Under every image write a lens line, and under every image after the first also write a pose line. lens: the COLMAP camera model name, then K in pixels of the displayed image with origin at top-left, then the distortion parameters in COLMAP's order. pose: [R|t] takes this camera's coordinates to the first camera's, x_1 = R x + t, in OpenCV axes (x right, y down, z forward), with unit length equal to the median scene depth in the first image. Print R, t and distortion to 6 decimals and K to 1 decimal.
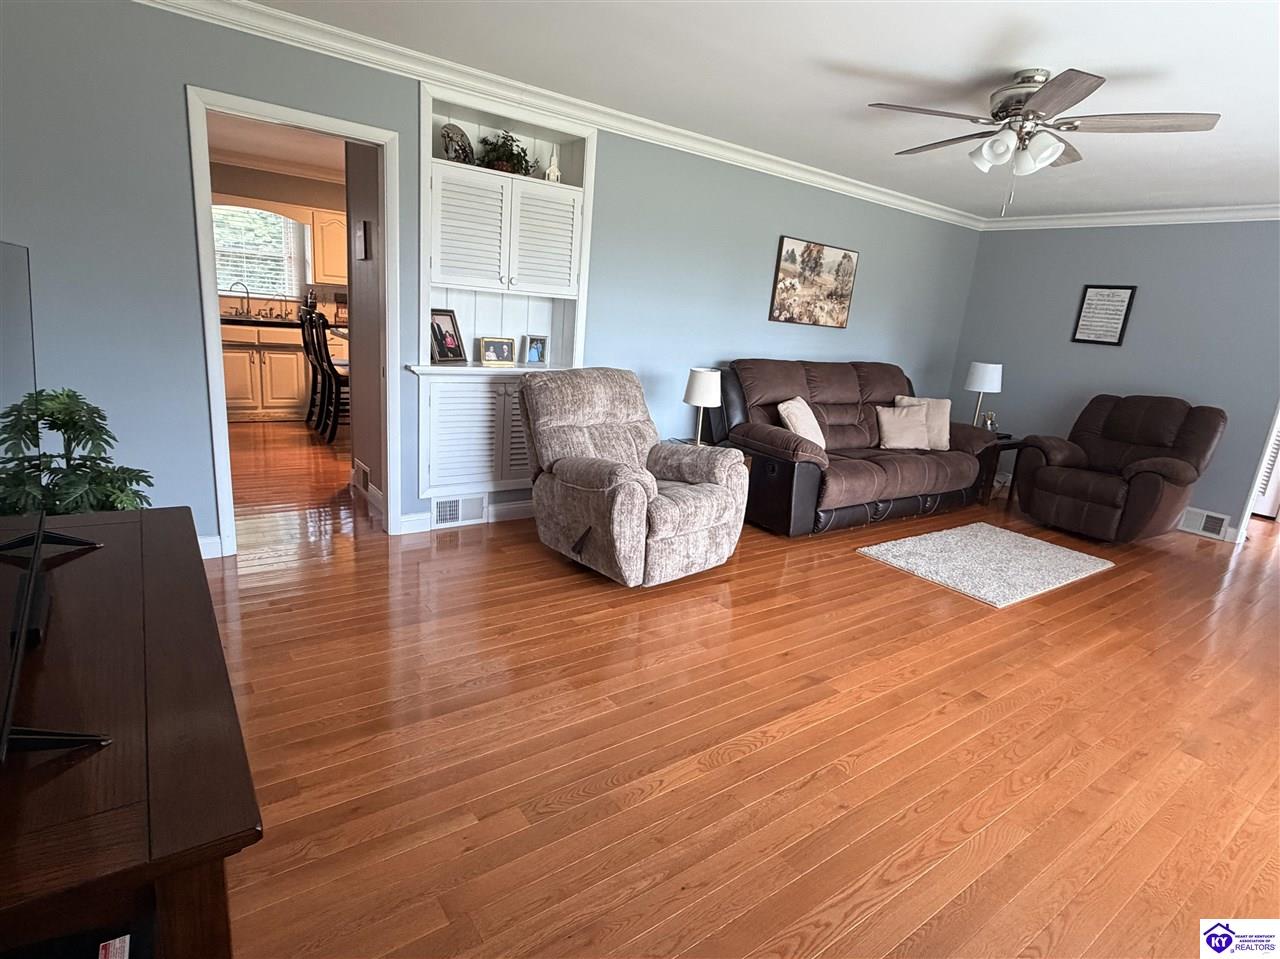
lens RADIAL K [[672.0, 0, 638.4], [0, 672.0, 480.9], [0, 0, 1]] dist [0.001070, -0.000034]
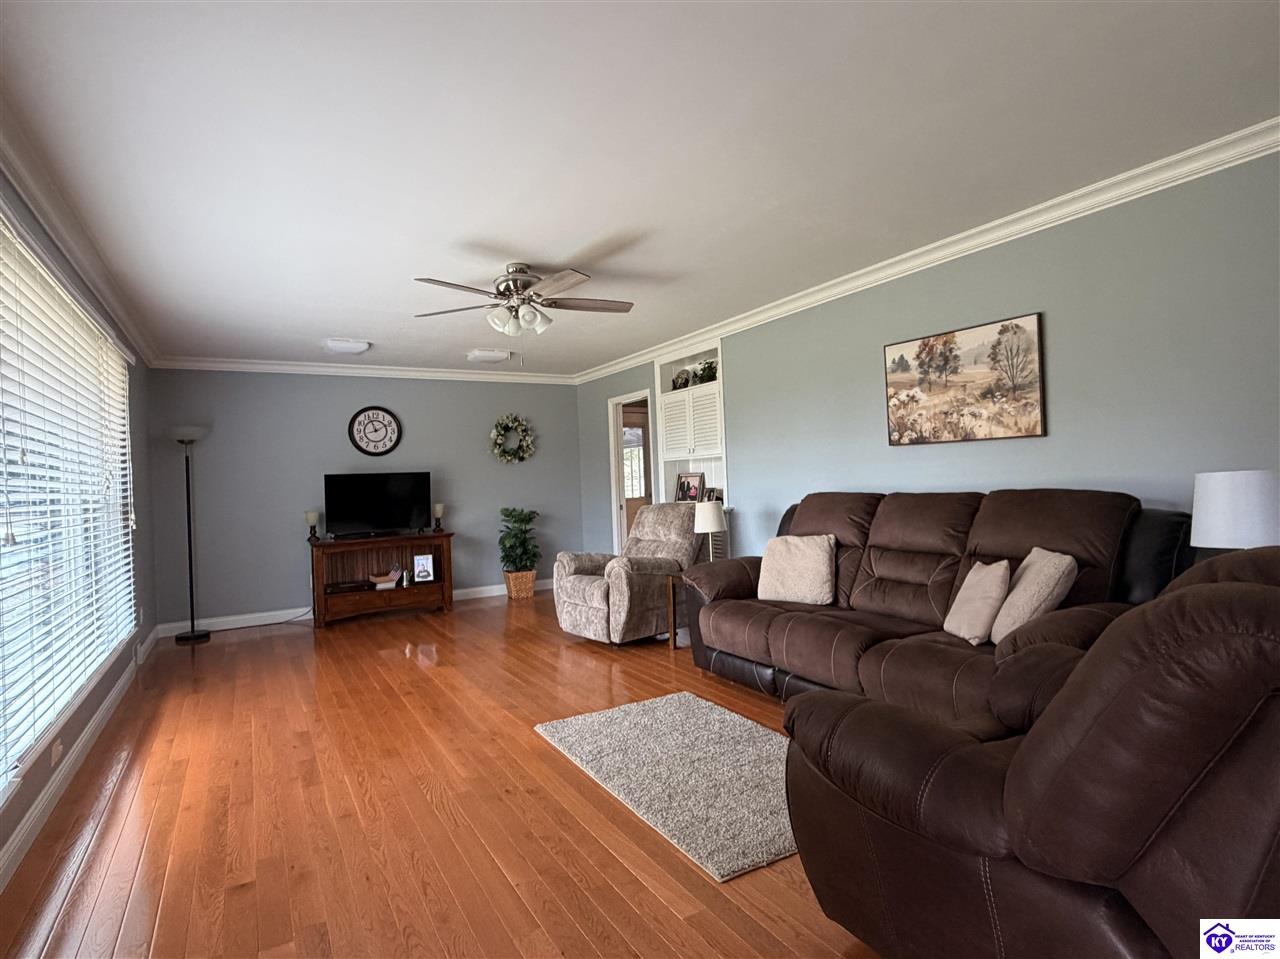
lens RADIAL K [[672.0, 0, 638.4], [0, 672.0, 480.9], [0, 0, 1]] dist [0.001070, -0.000034]
pose [[-0.101615, -0.080410, -0.991569, 0.999233], [-0.218150, 0.974269, -0.056651, -0.085309], [0.970611, 0.210555, -0.116542, 0.794659]]
